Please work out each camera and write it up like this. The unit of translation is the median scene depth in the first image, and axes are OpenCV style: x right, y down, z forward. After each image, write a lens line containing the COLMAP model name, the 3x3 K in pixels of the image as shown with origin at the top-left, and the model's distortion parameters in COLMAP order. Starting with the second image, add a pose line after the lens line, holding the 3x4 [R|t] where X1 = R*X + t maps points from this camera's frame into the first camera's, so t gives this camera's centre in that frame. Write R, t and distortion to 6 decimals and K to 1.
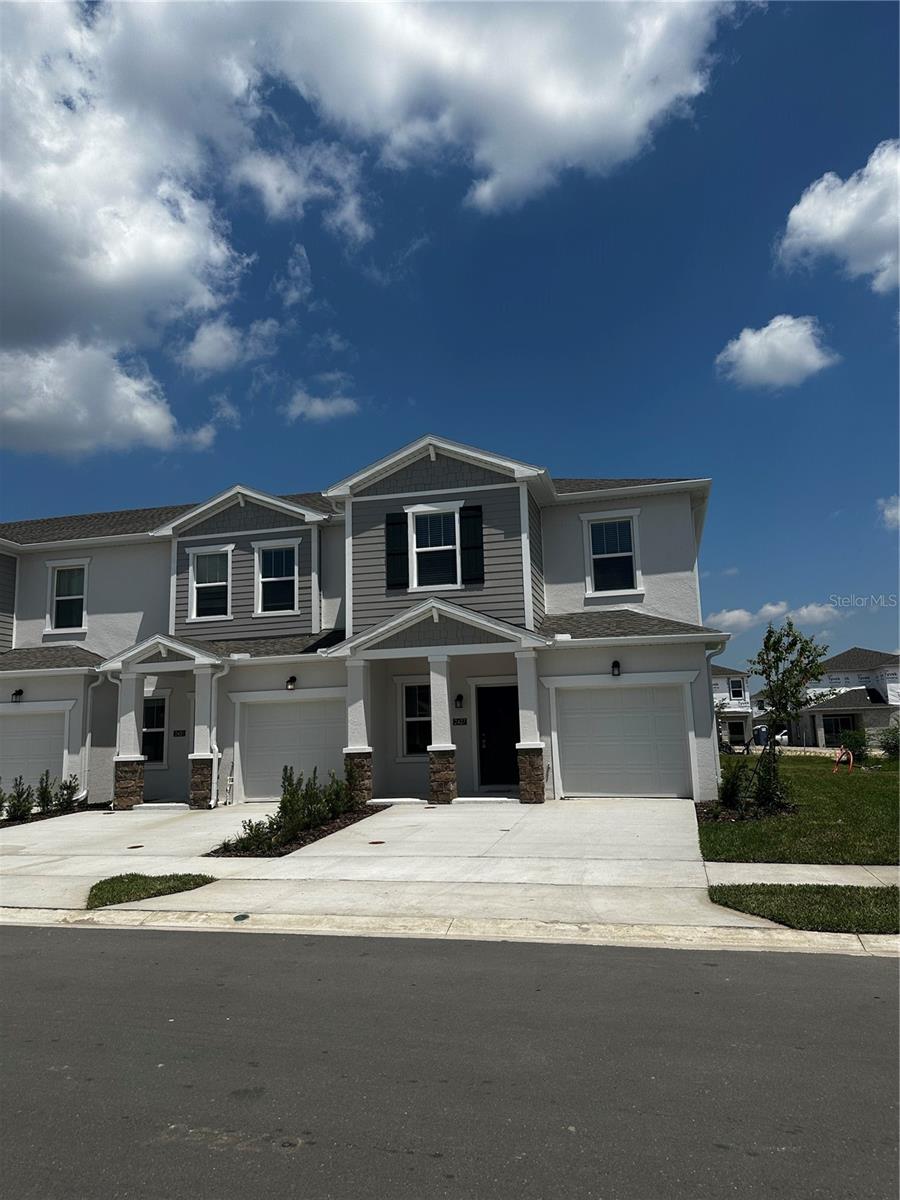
lens RADIAL K [[830.2, 0, 456.7], [0, 830.2, 602.6], [0, 0, 1]] dist [0.146240, -0.257682]
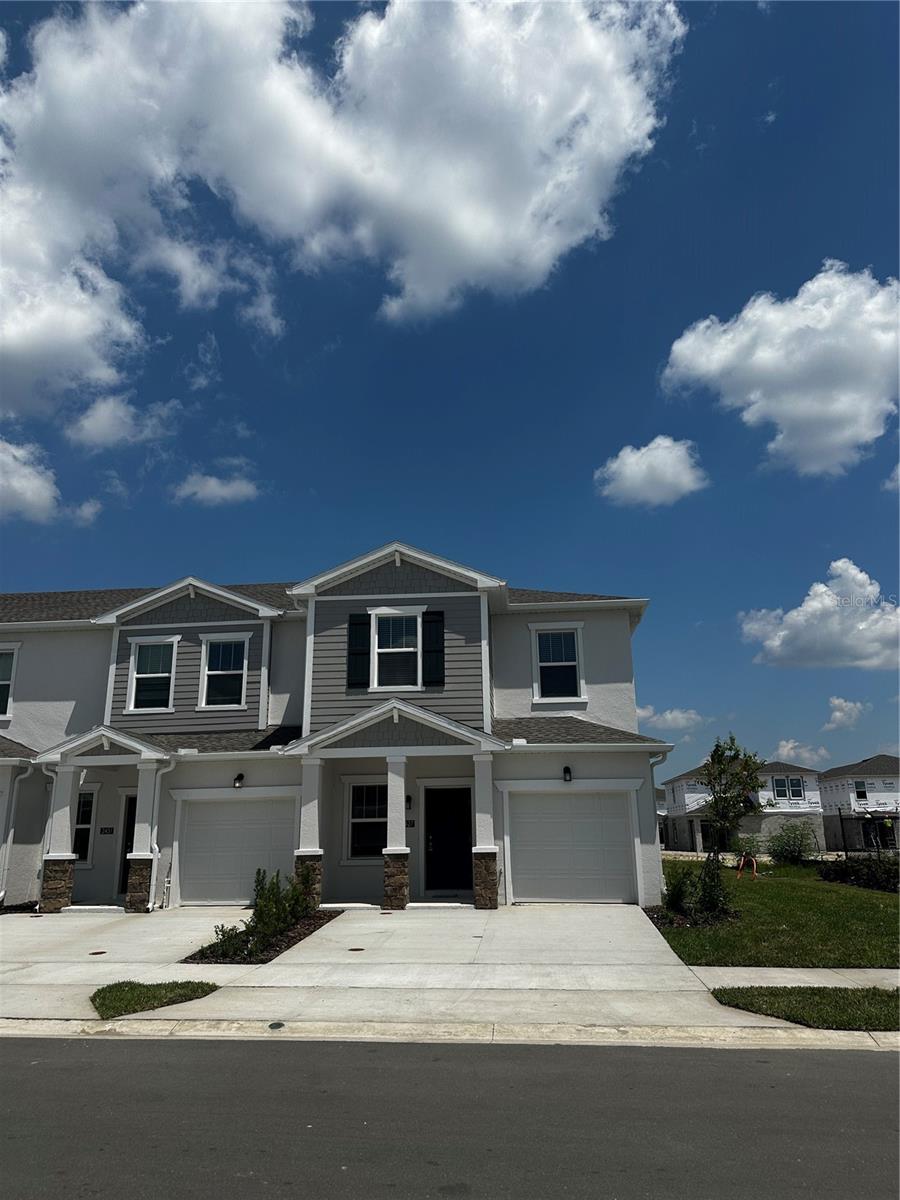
lens RADIAL K [[842.3, 0, 450.0], [0, 842.3, 600.0], [0, 0, 1]] dist [0.083903, -0.116295]
pose [[0.989271, 0.053761, 0.135837, -0.103550], [-0.038351, 0.992784, -0.113620, -0.010801], [-0.140965, 0.107192, 0.984194, -0.039952]]
